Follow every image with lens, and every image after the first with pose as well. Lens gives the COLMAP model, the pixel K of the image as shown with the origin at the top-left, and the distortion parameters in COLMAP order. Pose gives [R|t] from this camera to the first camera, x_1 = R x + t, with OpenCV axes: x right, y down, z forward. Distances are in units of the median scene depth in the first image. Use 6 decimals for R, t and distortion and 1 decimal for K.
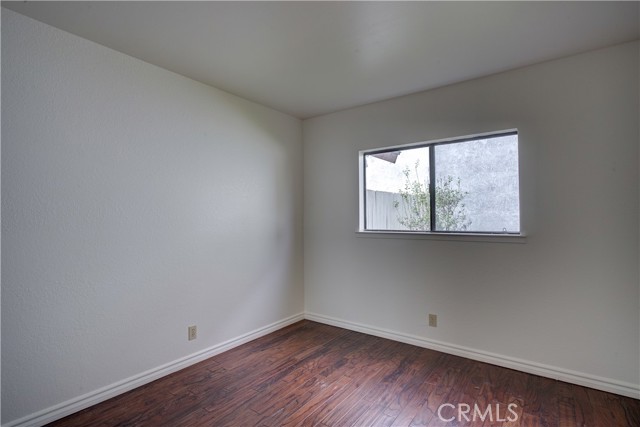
lens RADIAL K [[315.1, 0, 317.9], [0, 315.1, 214.8], [0, 0, 1]] dist [-0.014227, 0.004354]
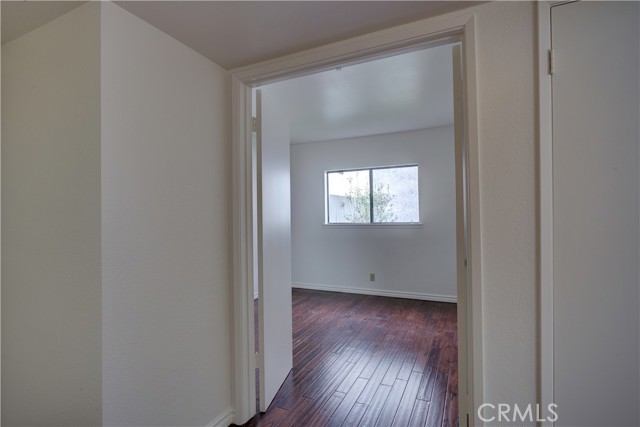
lens RADIAL K [[315.1, 0, 320.4], [0, 315.1, 214.6], [0, 0, 1]] dist [-0.014227, 0.004354]
pose [[0.979364, -0.009634, 0.201877, -0.187707], [0.008735, 0.999948, 0.005342, 0.000128], [-0.201918, -0.003468, 0.979396, -0.453932]]
